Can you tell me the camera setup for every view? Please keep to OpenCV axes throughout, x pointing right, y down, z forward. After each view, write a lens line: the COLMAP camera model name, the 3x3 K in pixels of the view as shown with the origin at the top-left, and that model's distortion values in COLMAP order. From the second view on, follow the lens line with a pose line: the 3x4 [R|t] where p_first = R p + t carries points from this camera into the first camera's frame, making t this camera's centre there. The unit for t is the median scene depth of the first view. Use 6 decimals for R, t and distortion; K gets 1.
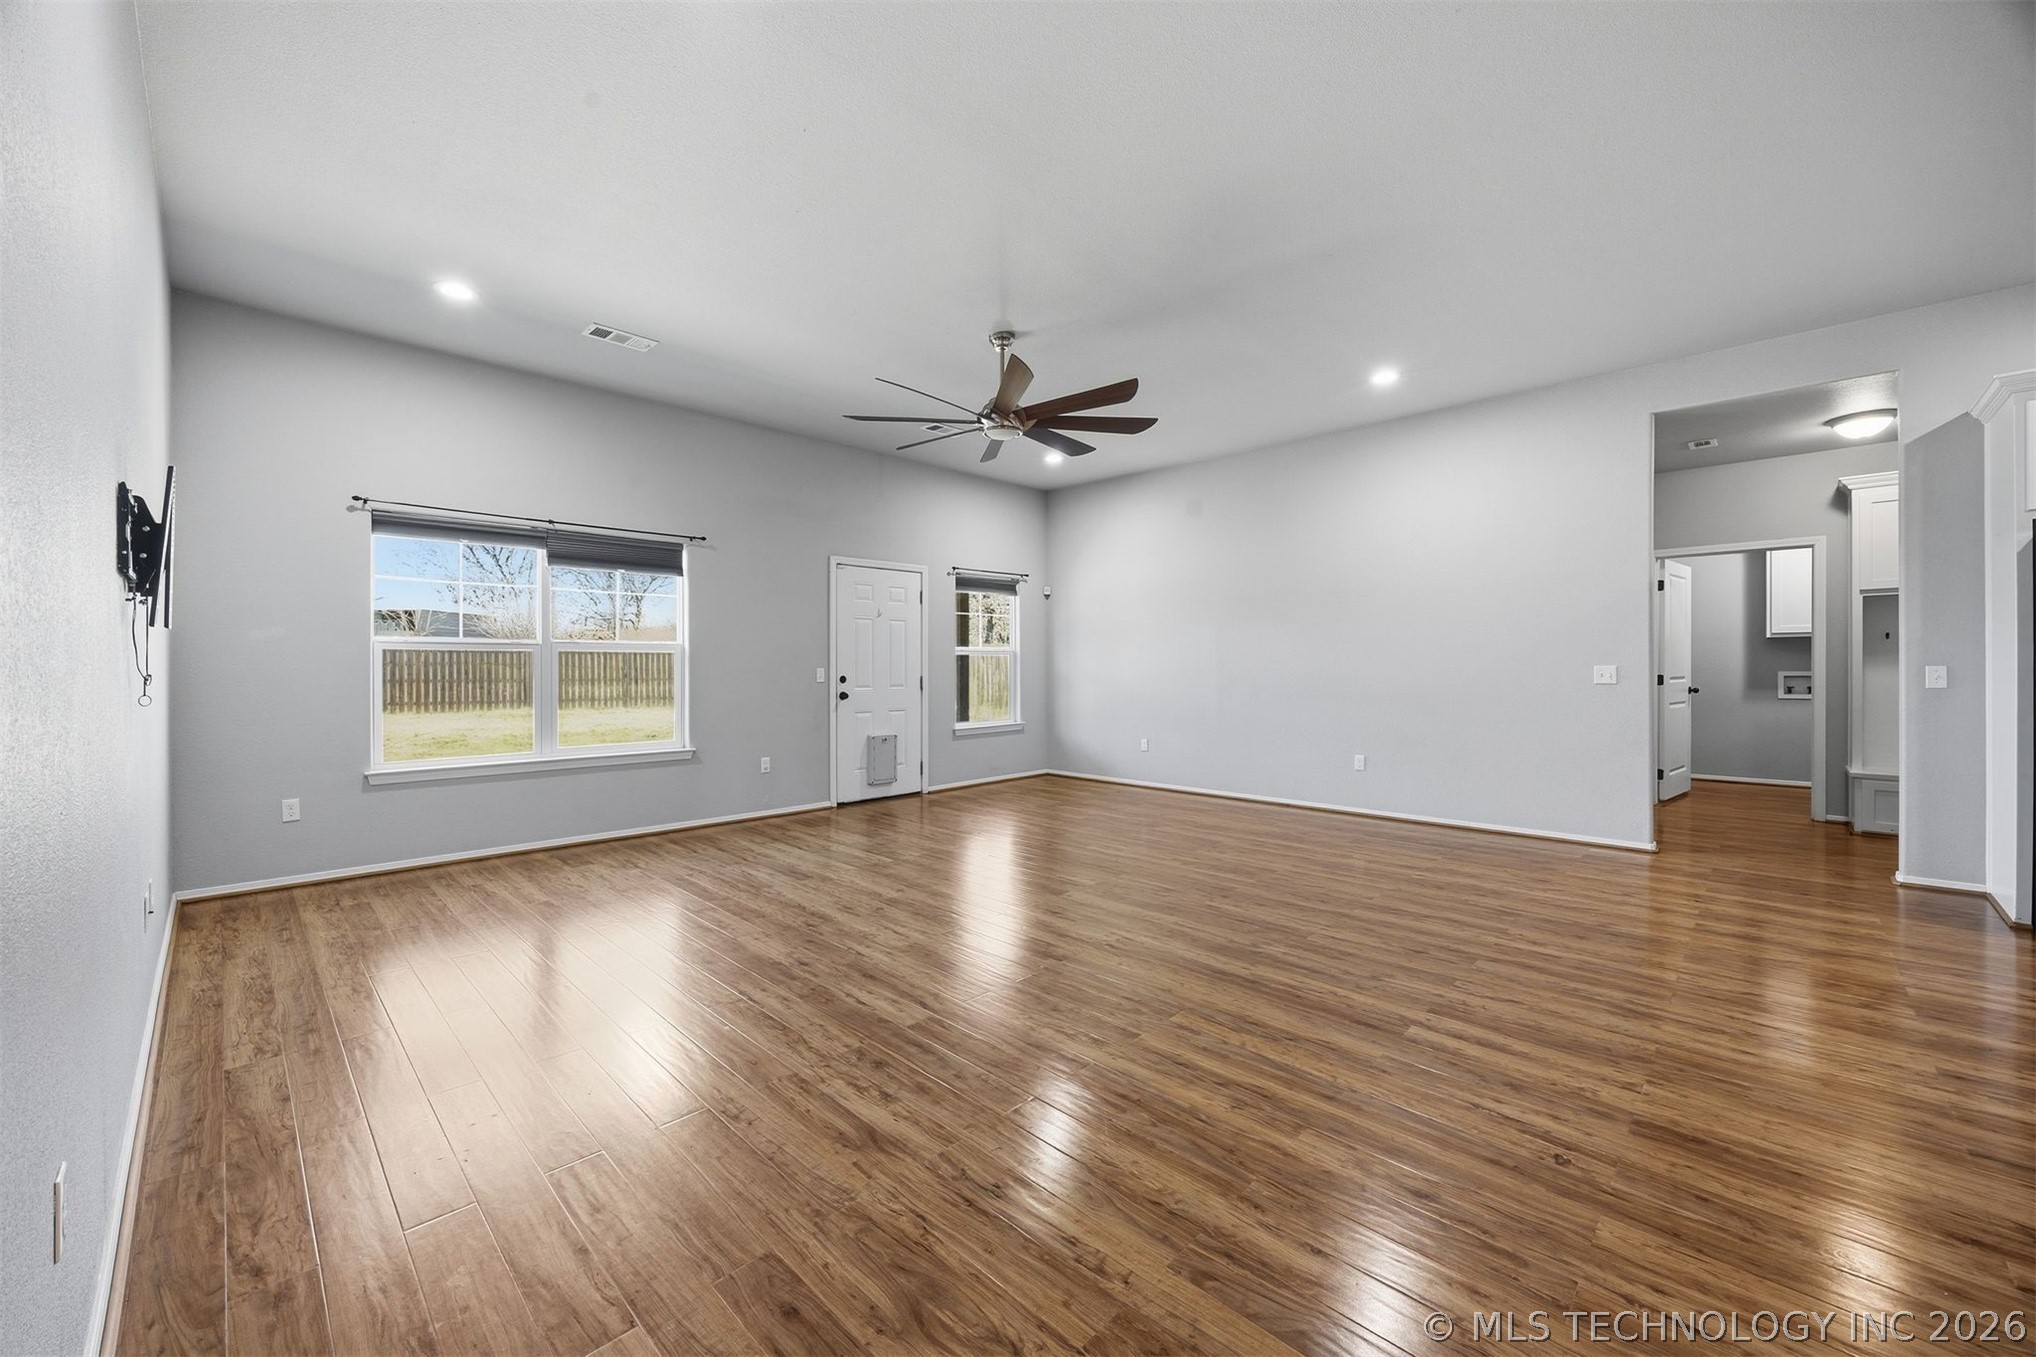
lens RADIAL K [[782.9, 0, 1004.4], [0, 782.9, 665.5], [0, 0, 1]] dist [-0.004571, -0.000318]
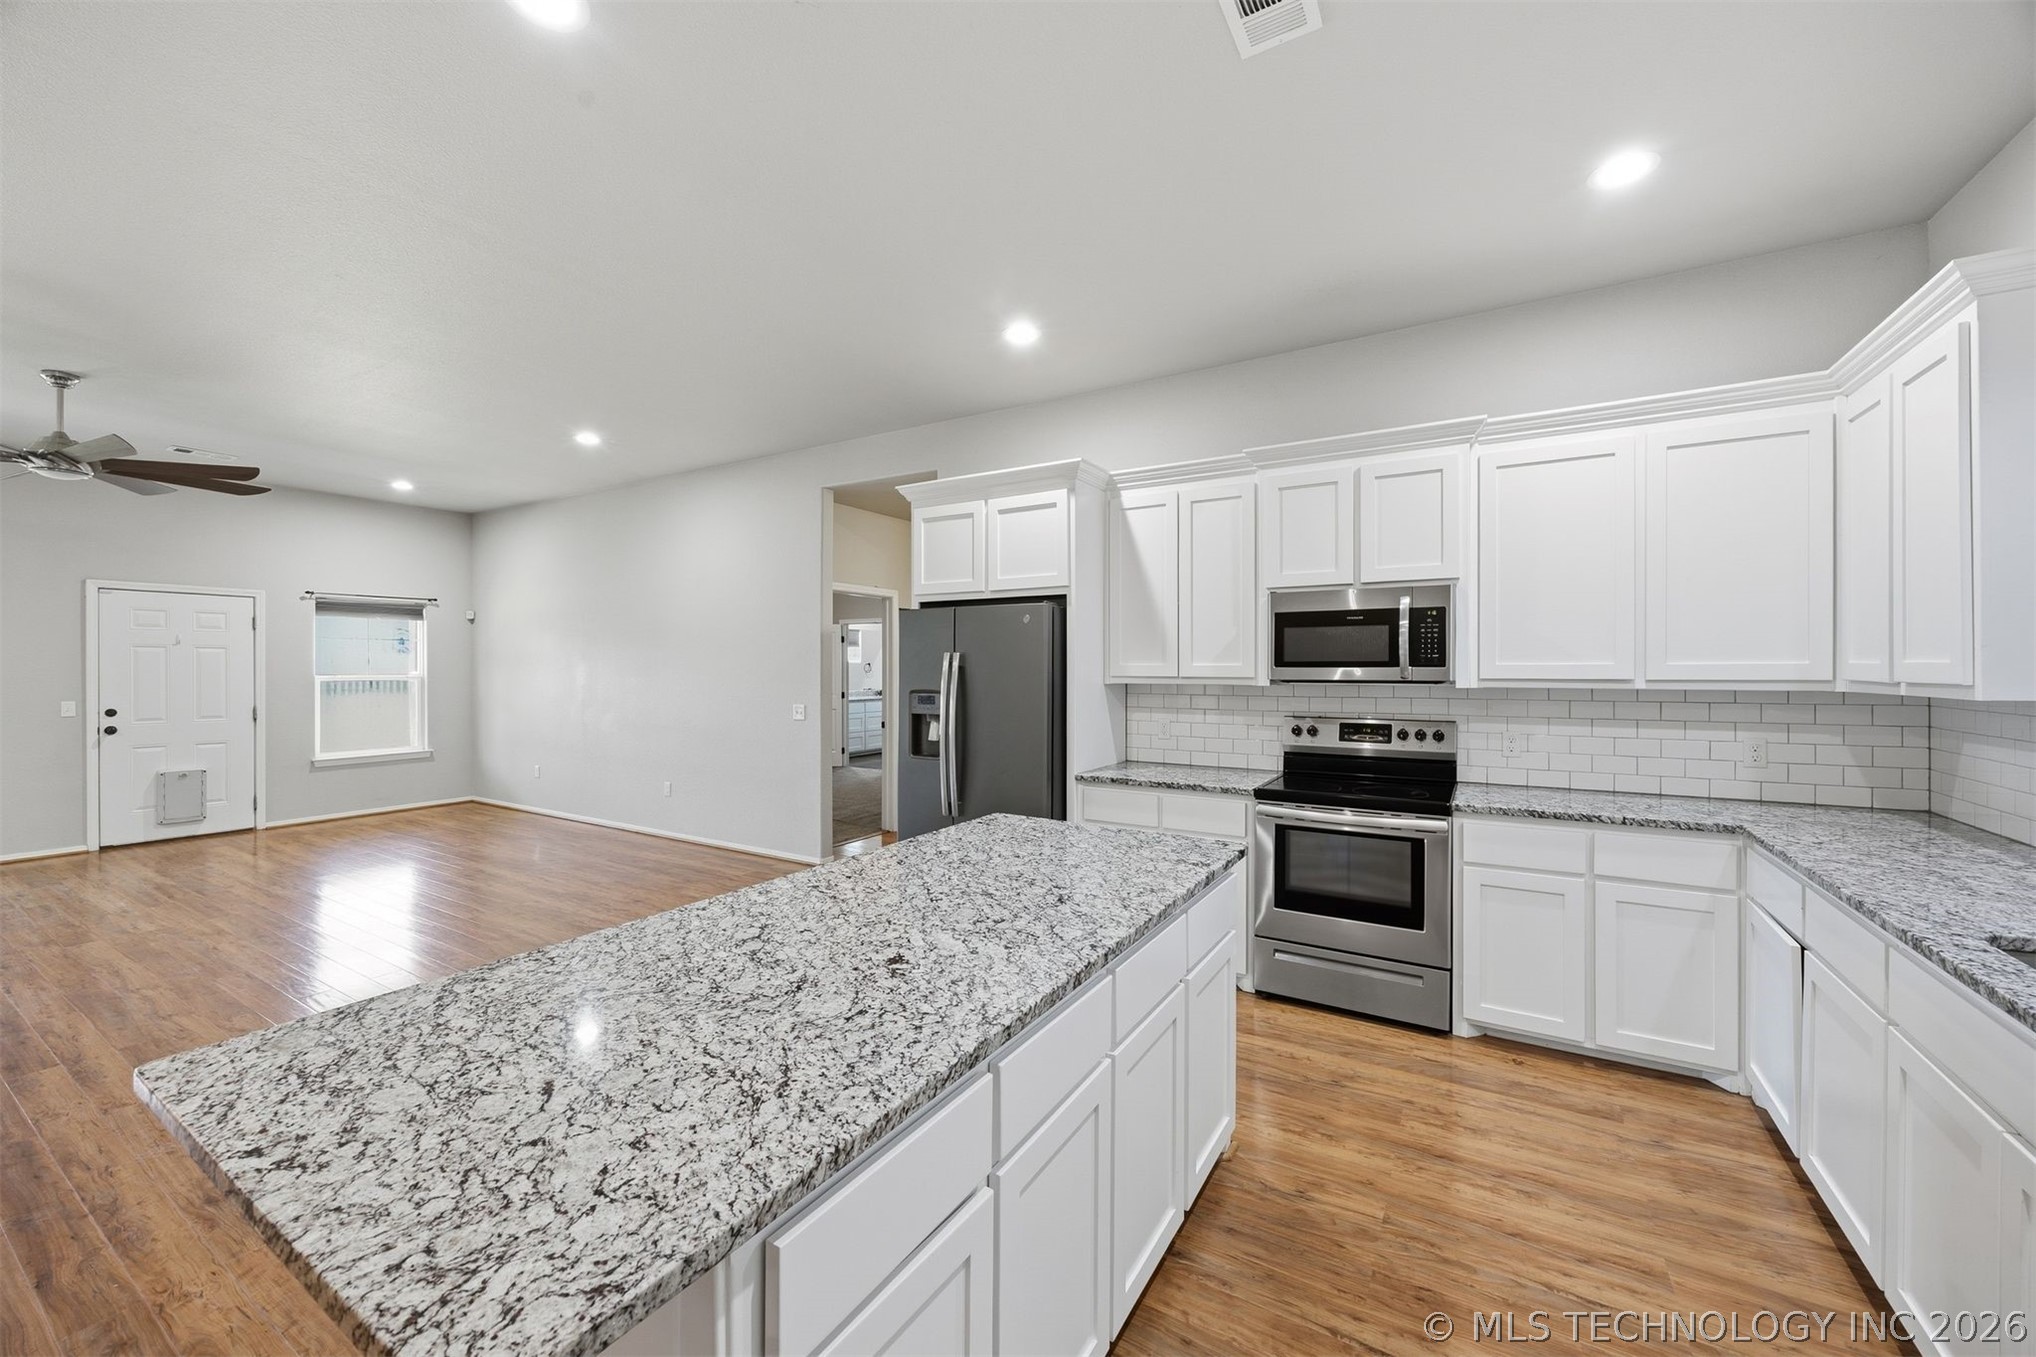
lens RADIAL K [[782.9, 0, 1005.4], [0, 782.9, 673.1], [0, 0, 1]] dist [-0.004571, -0.000318]
pose [[0.971396, 0.005192, 0.237410, 0.786086], [-0.006872, 0.999957, 0.006249, -0.055197], [-0.237367, -0.007702, 0.971390, -0.191424]]
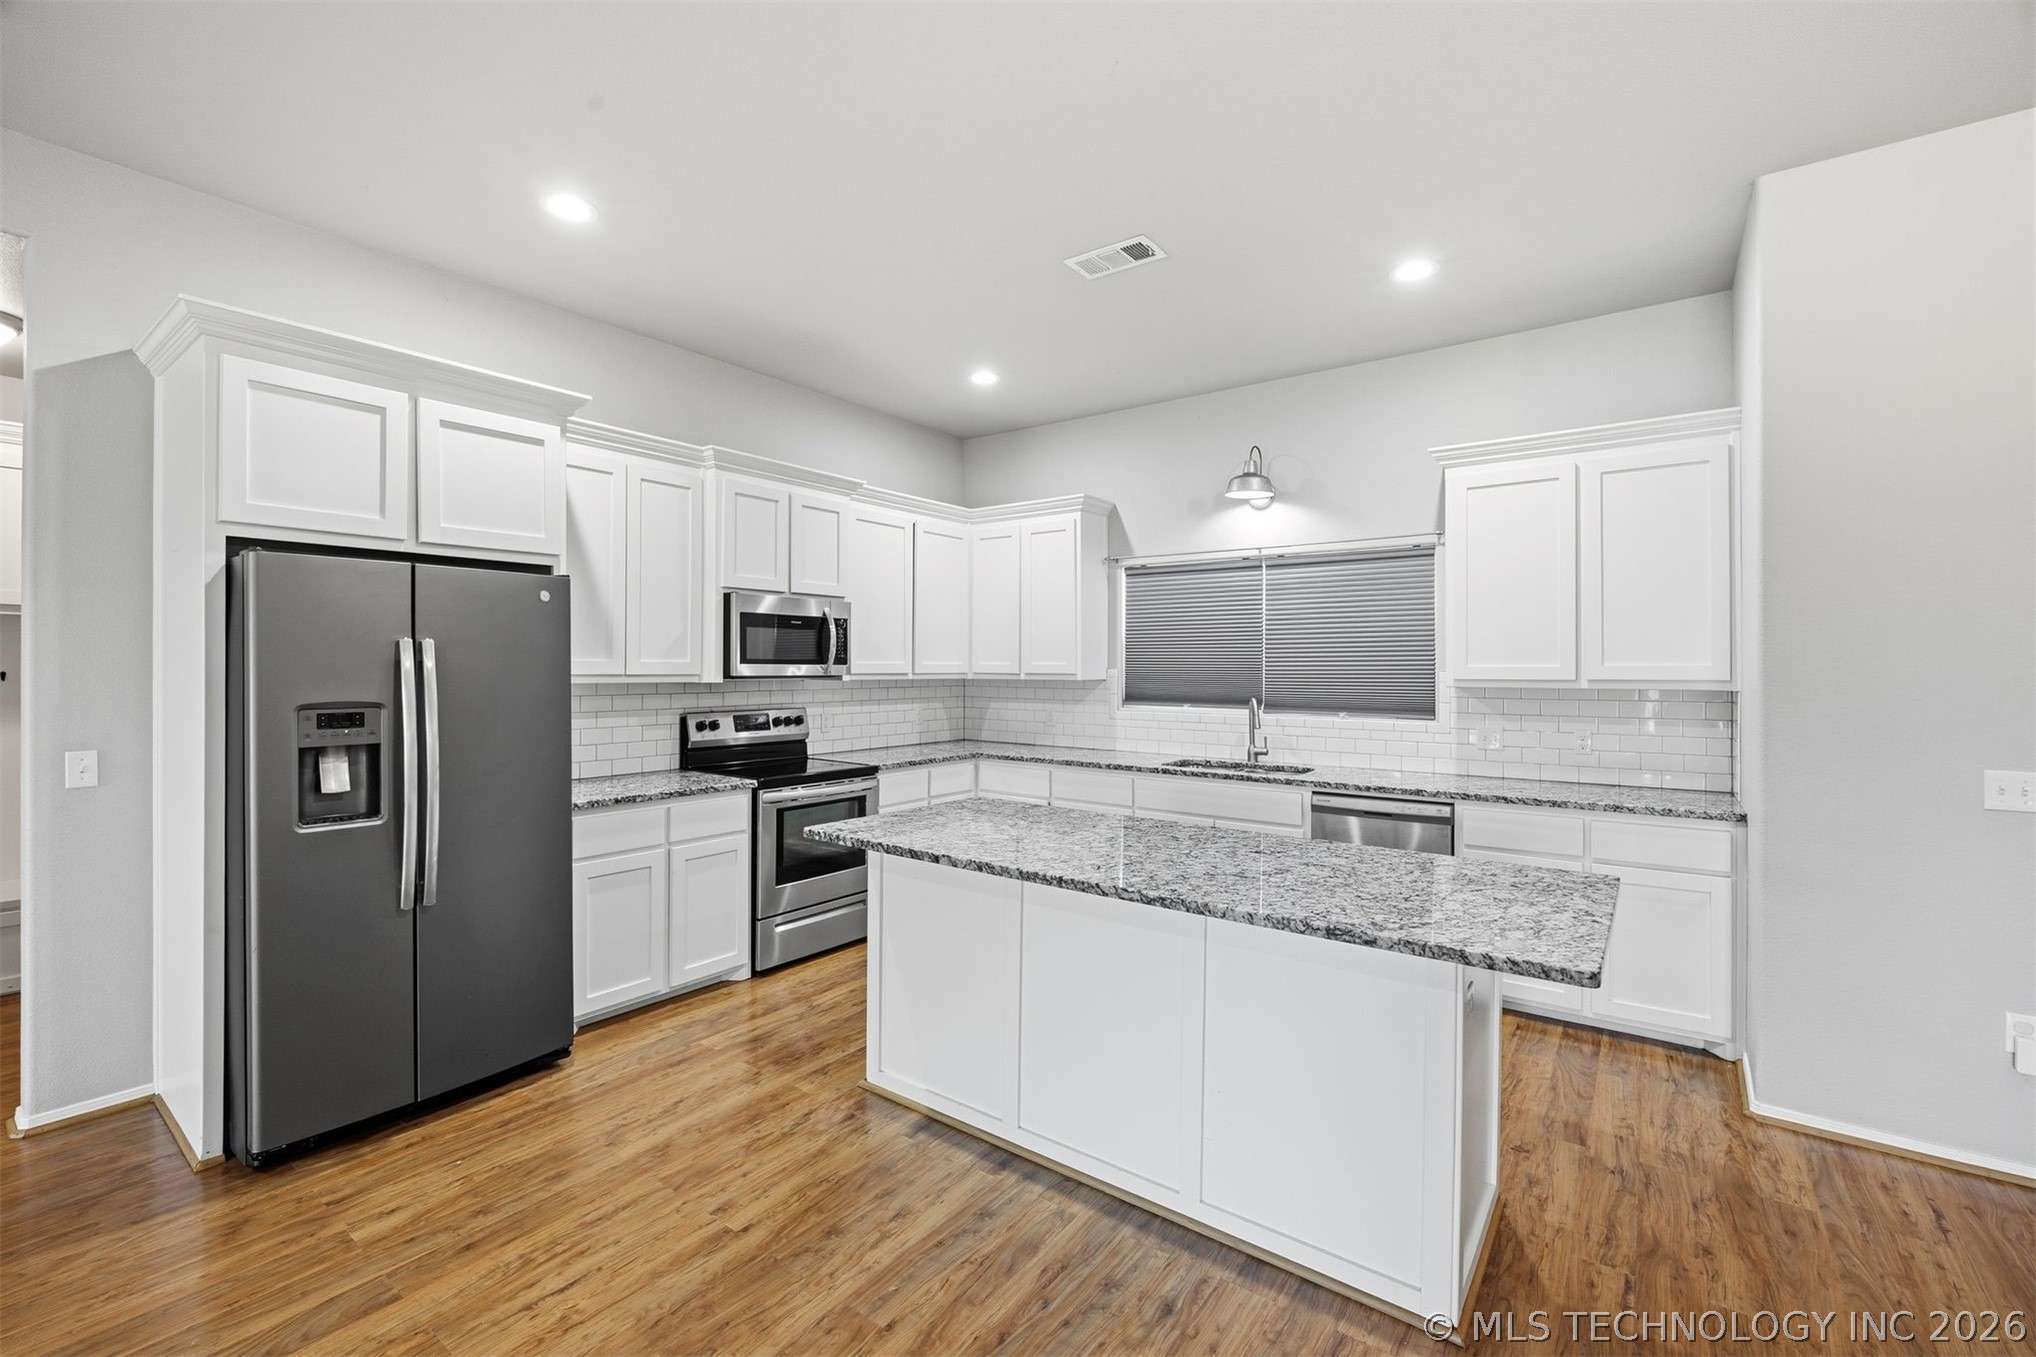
lens RADIAL K [[867.5, 0, 1005.4], [0, 867.5, 671.3], [0, 0, 1]] dist [-0.009070, -0.000530]
pose [[-0.138154, -0.000078, 0.990411, 0.348208], [-0.005649, 0.999984, -0.000709, -0.052046], [-0.990395, -0.005693, -0.138152, 0.301980]]
